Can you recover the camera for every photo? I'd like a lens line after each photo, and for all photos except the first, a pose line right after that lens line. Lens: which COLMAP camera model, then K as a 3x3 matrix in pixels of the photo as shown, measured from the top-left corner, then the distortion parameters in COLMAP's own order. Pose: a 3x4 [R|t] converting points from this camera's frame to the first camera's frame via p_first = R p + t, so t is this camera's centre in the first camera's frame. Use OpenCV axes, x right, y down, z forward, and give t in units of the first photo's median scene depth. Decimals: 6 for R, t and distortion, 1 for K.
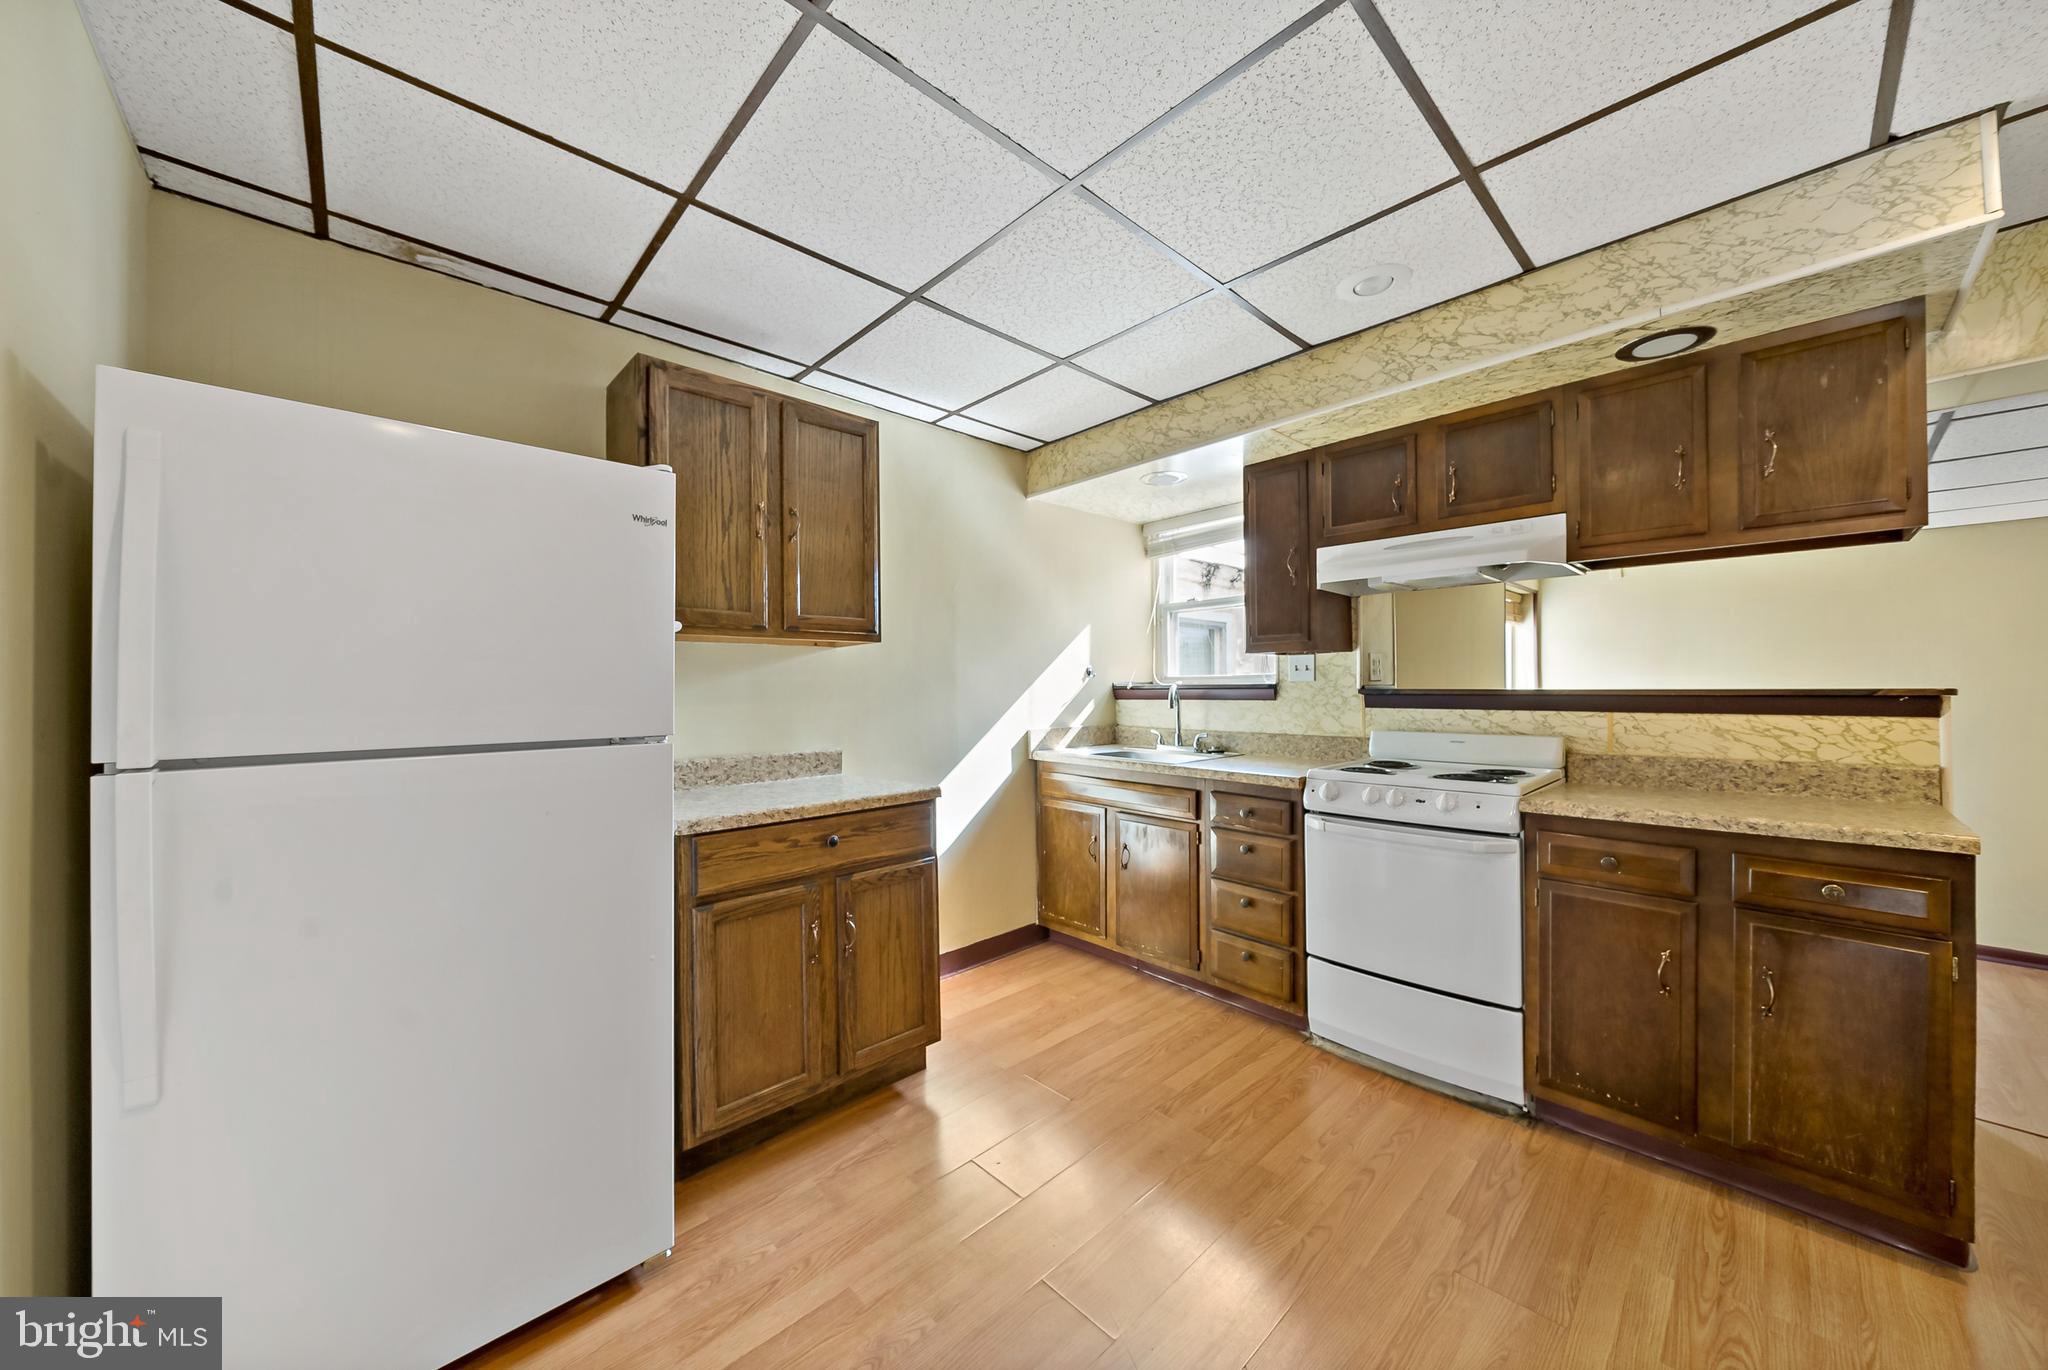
lens RADIAL K [[724.0, 0, 1016.5], [0, 724.0, 677.4], [0, 0, 1]] dist [0.000224, -0.000033]
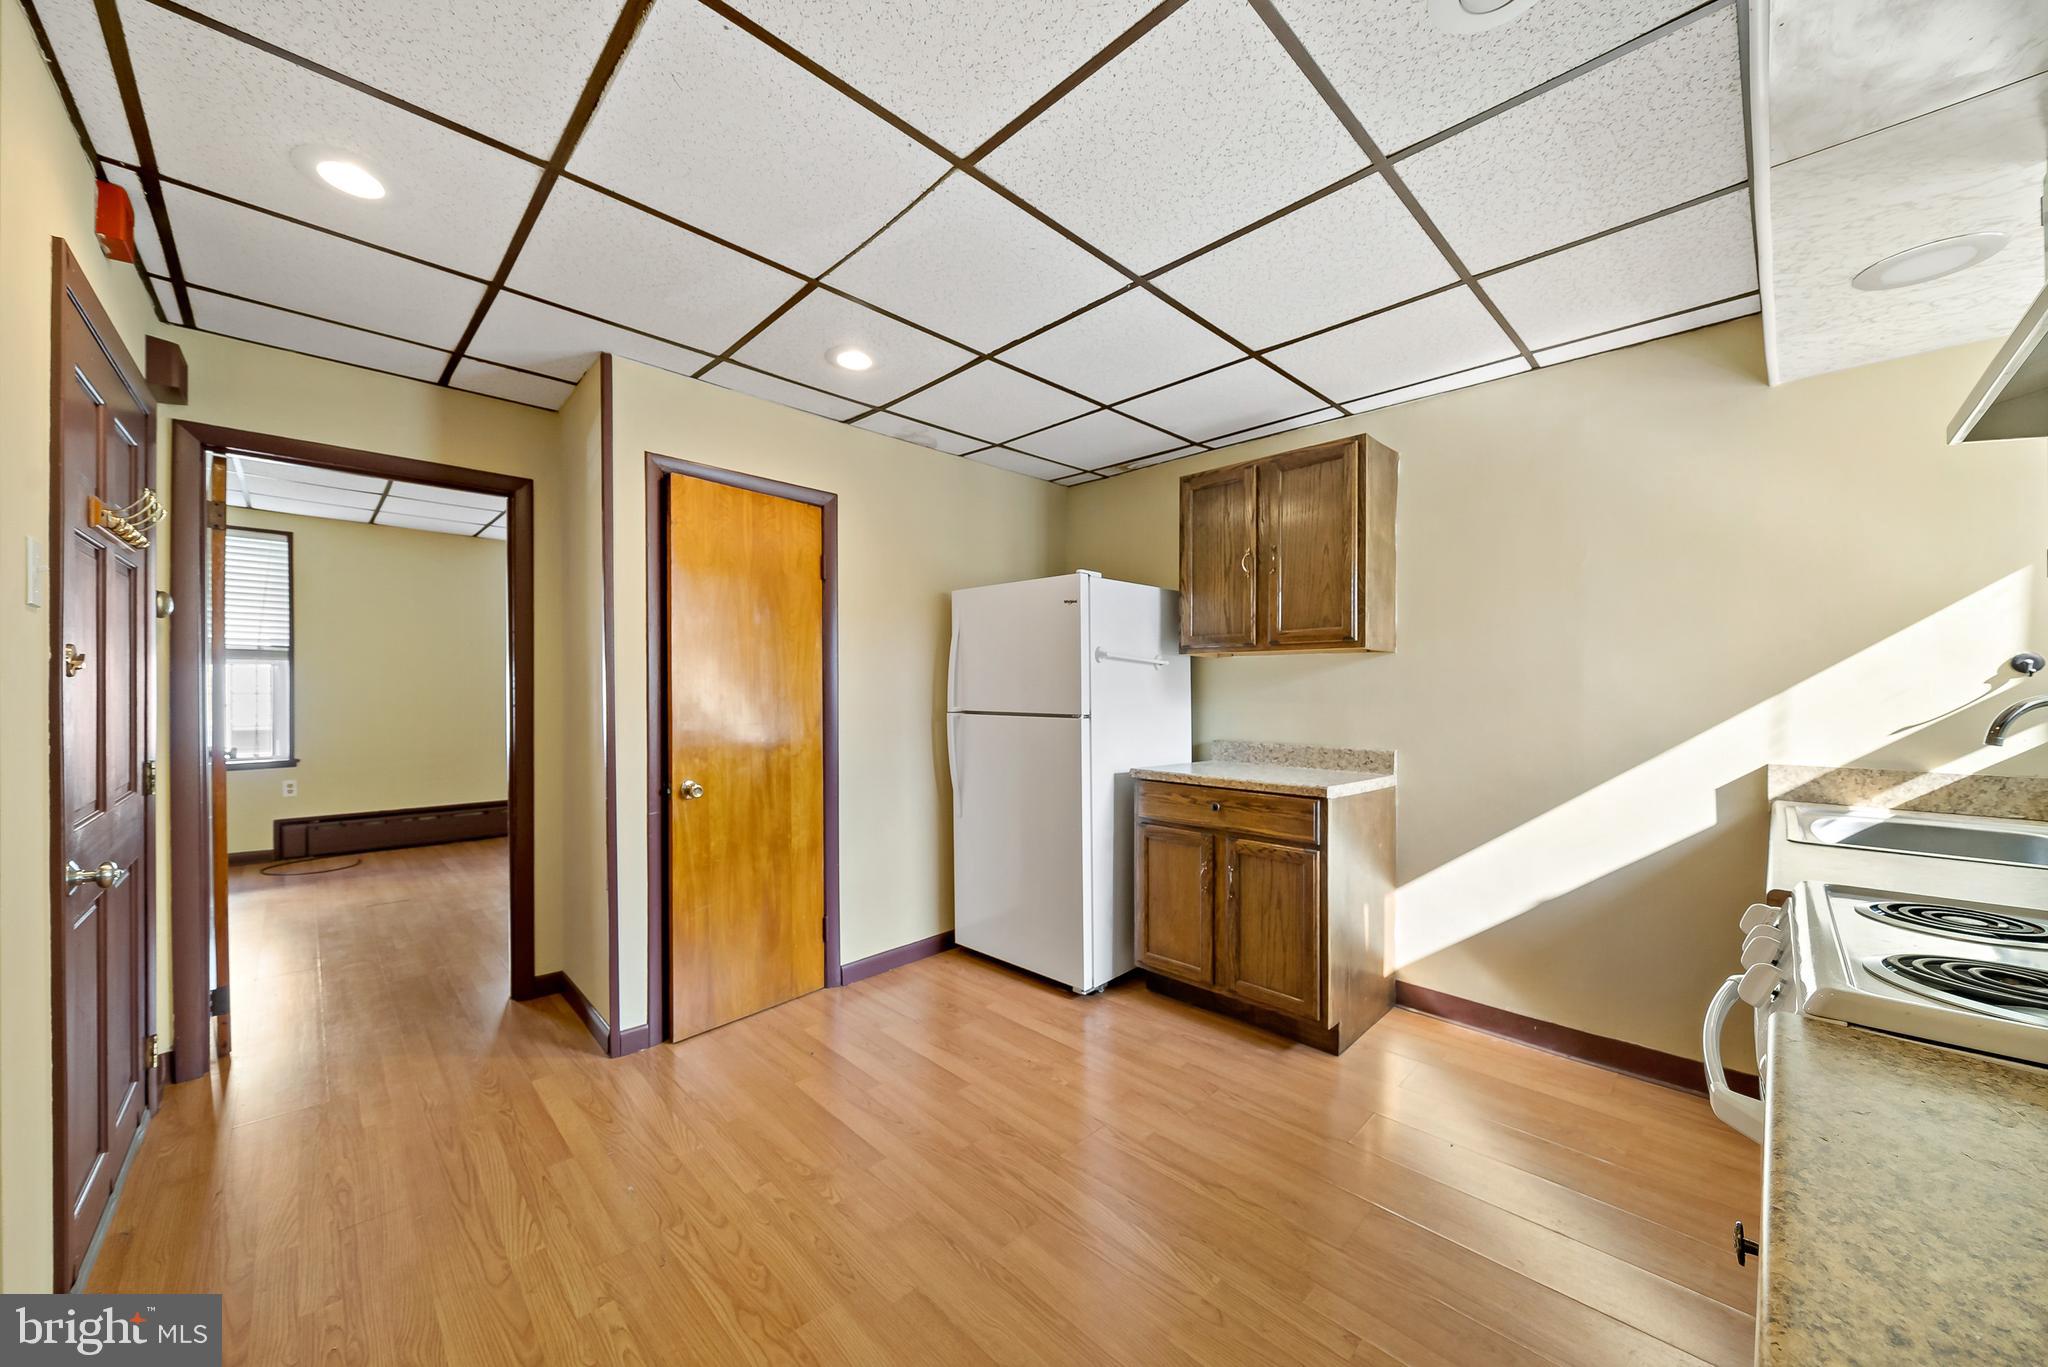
lens RADIAL K [[737.4, 0, 1033.1], [0, 737.4, 685.3], [0, 0, 1]] dist [-0.000474, -0.000100]
pose [[0.033435, 0.003700, -0.999434, 0.865872], [0.009280, 0.999949, 0.004013, -0.002823], [0.999398, -0.009409, 0.033399, 0.500889]]
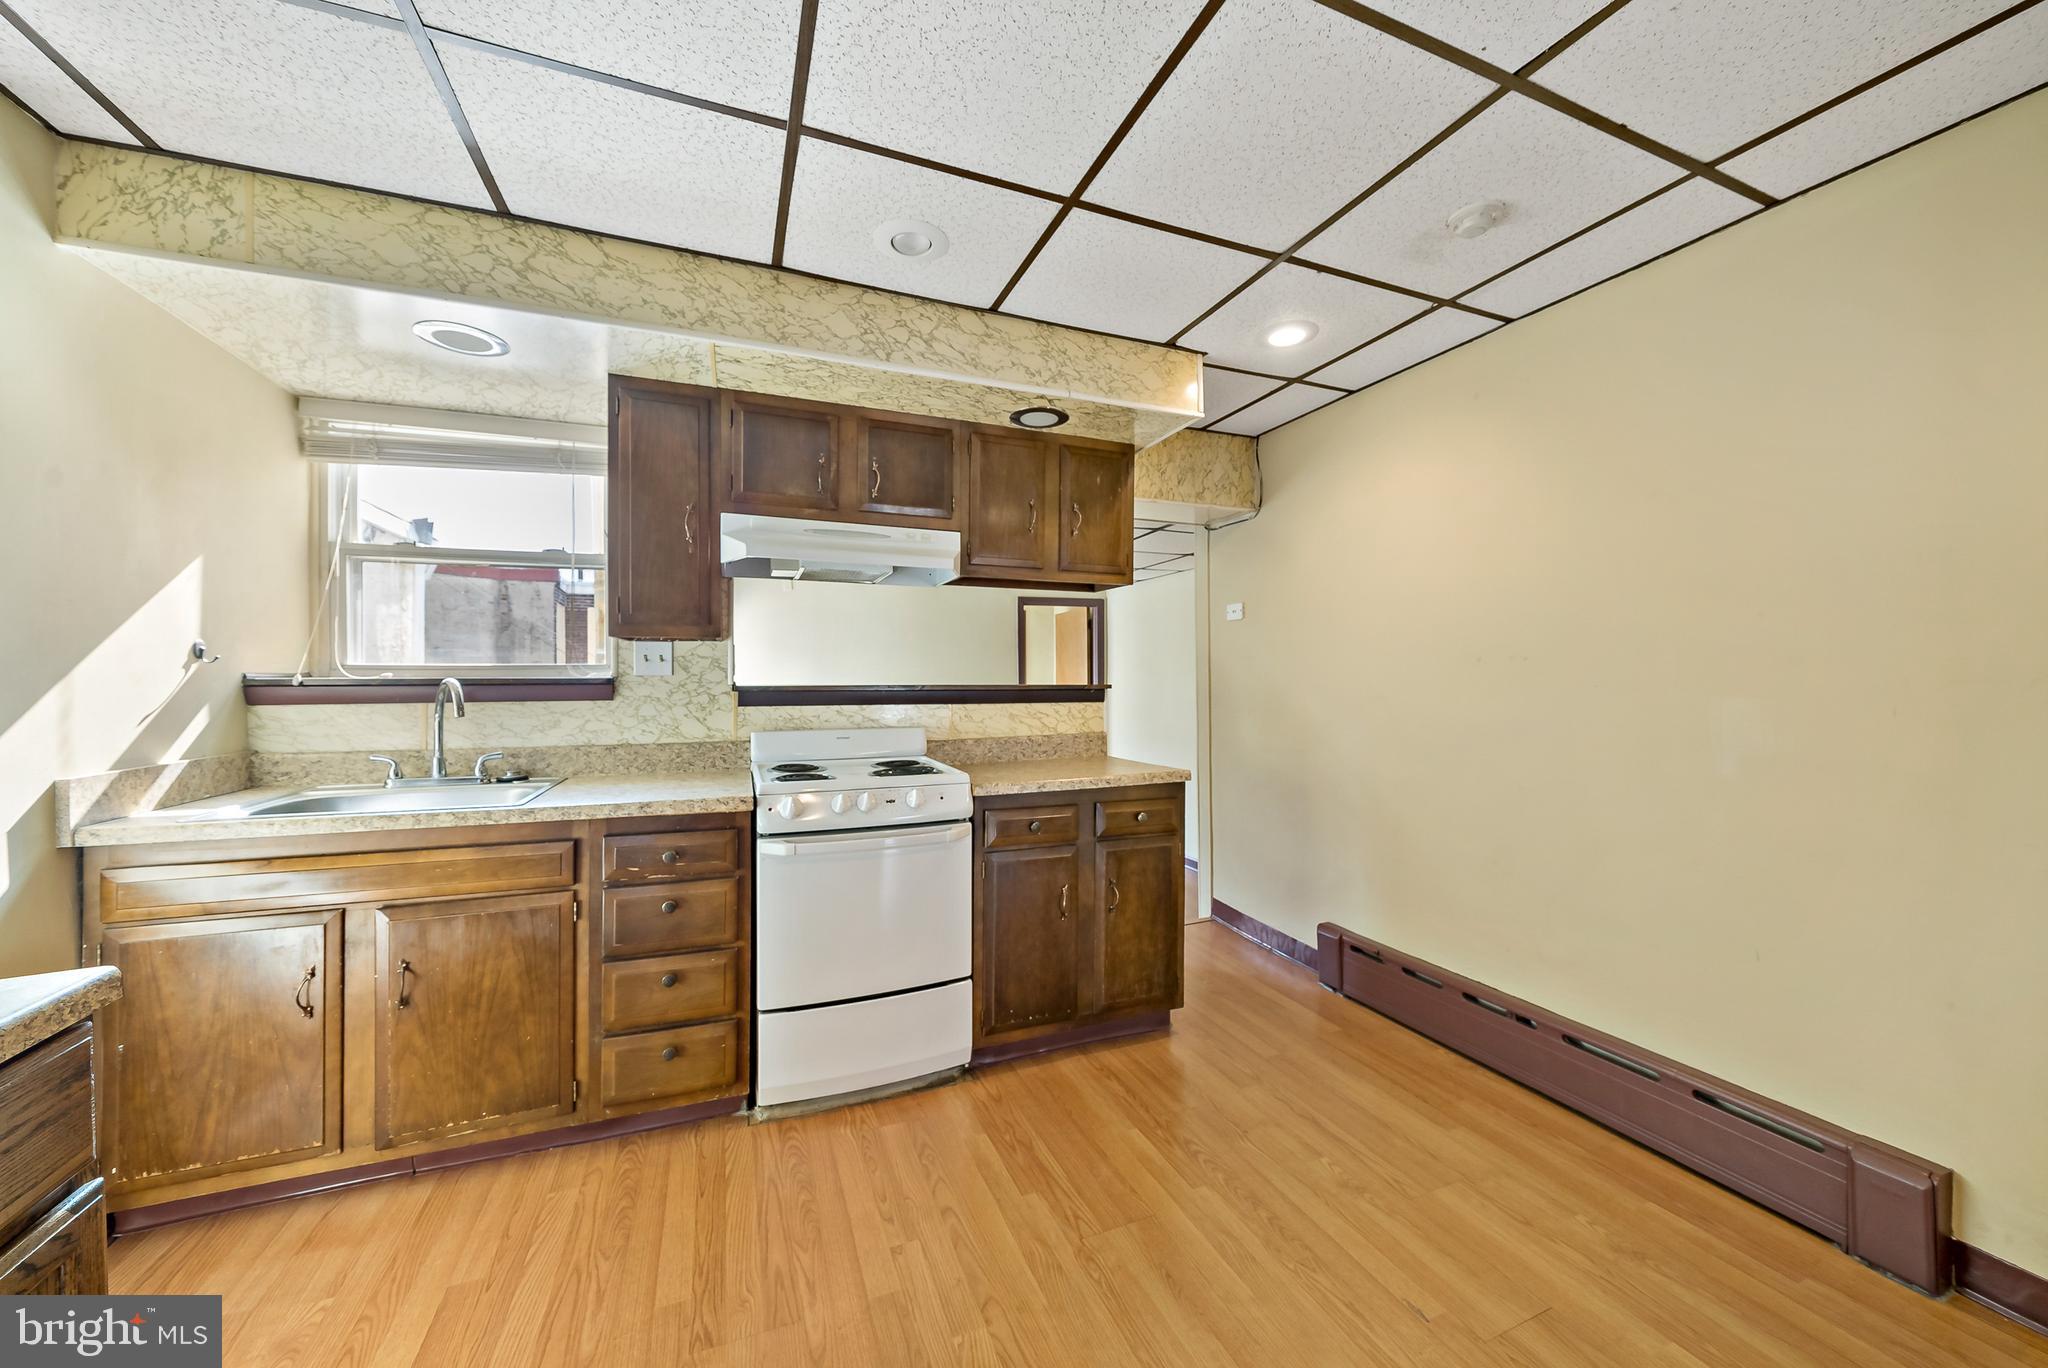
lens RADIAL K [[732.9, 0, 1010.4], [0, 732.9, 679.3], [0, 0, 1]] dist [-0.001206, -0.000270]
pose [[0.357597, 0.005078, 0.933862, -0.263684], [-0.015202, 0.999884, 0.000384, 0.004339], [-0.933752, -0.014334, 0.357633, 0.445614]]
